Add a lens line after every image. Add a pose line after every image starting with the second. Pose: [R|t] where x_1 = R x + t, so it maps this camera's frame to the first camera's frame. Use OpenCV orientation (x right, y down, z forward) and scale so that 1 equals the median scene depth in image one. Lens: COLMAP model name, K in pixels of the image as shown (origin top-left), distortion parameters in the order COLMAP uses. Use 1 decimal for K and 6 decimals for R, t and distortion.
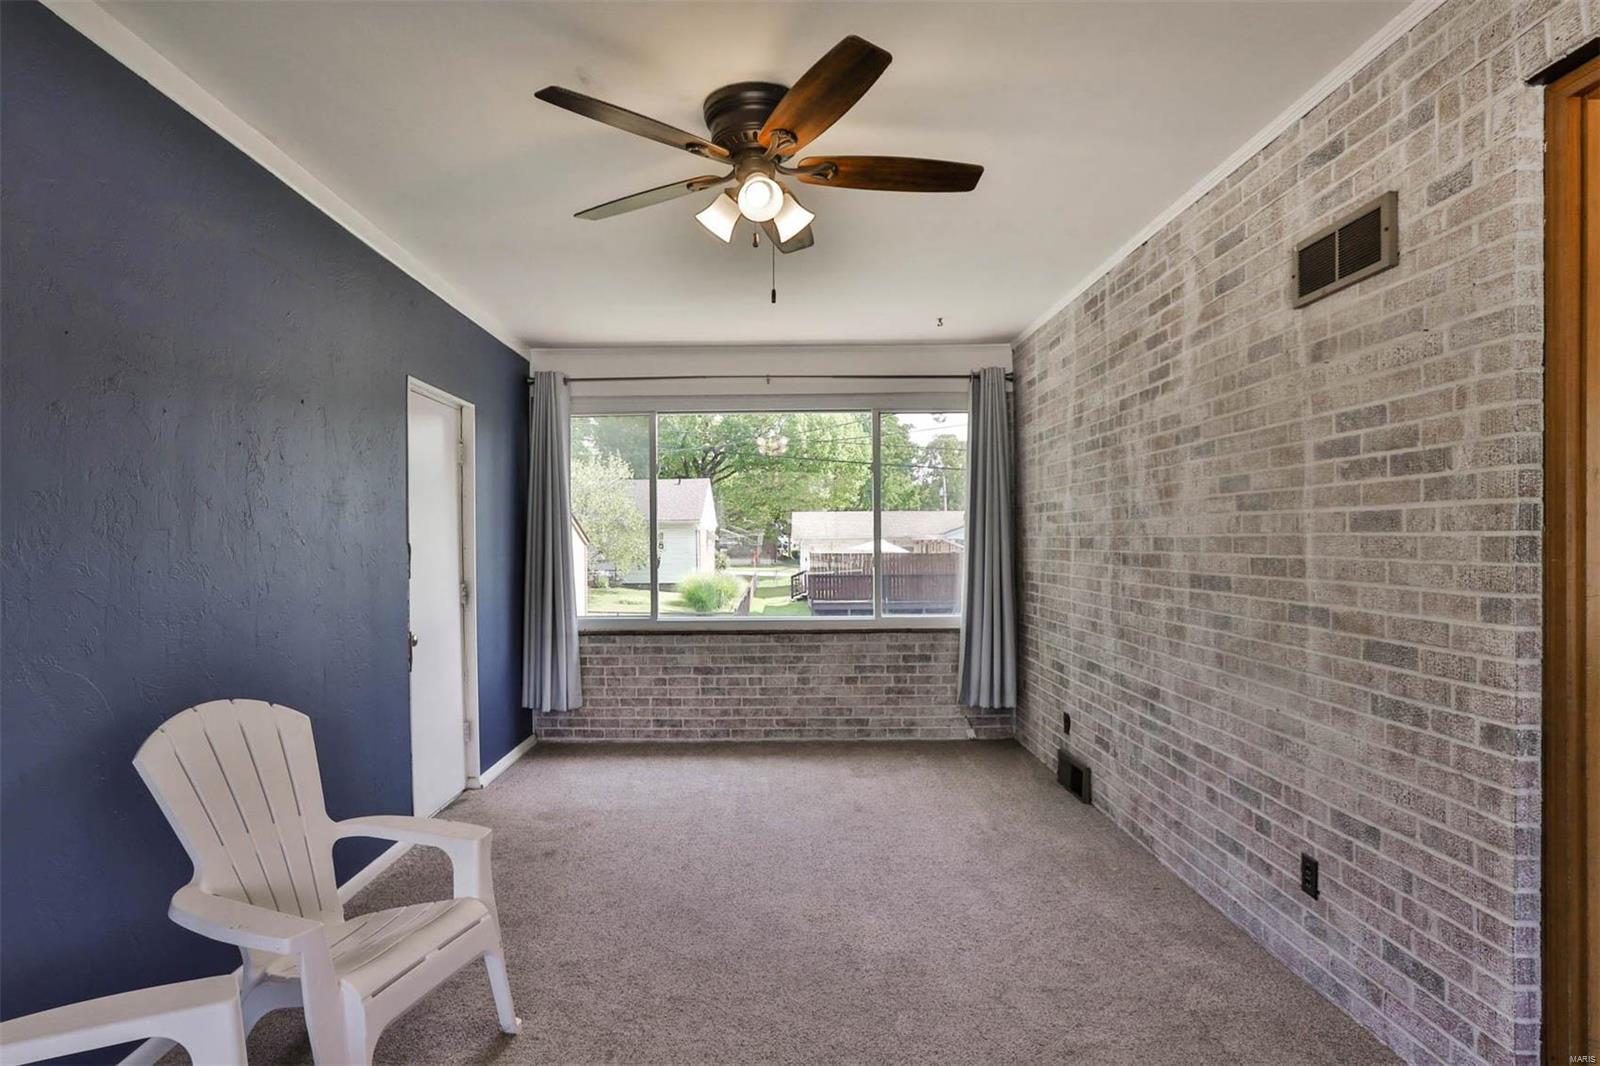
lens RADIAL K [[823.9, 0, 773.0], [0, 823.9, 531.7], [0, 0, 1]] dist [-0.057719, 0.035627]
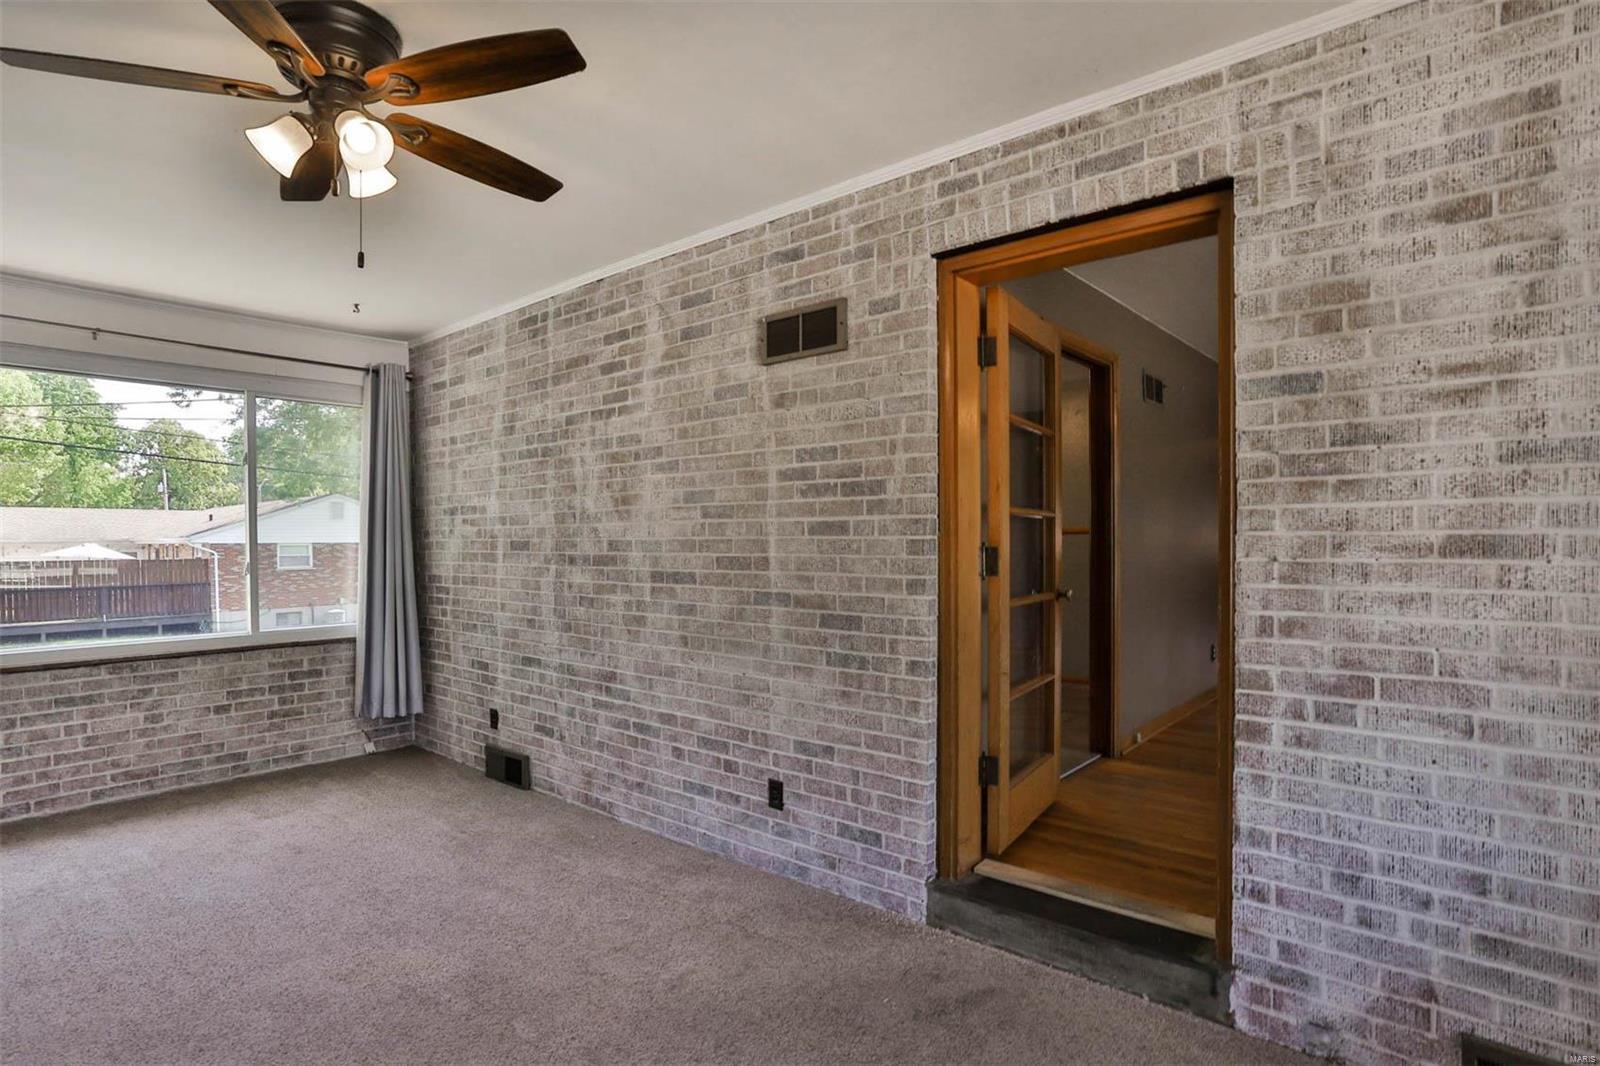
lens RADIAL K [[816.1, 0, 733.9], [0, 816.1, 536.0], [0, 0, 1]] dist [-0.059389, 0.041697]
pose [[0.681223, 0.006209, 0.732050, -0.282367], [-0.006419, 0.999976, -0.002508, 0.003548], [-0.732048, -0.002990, 0.681246, 0.108040]]
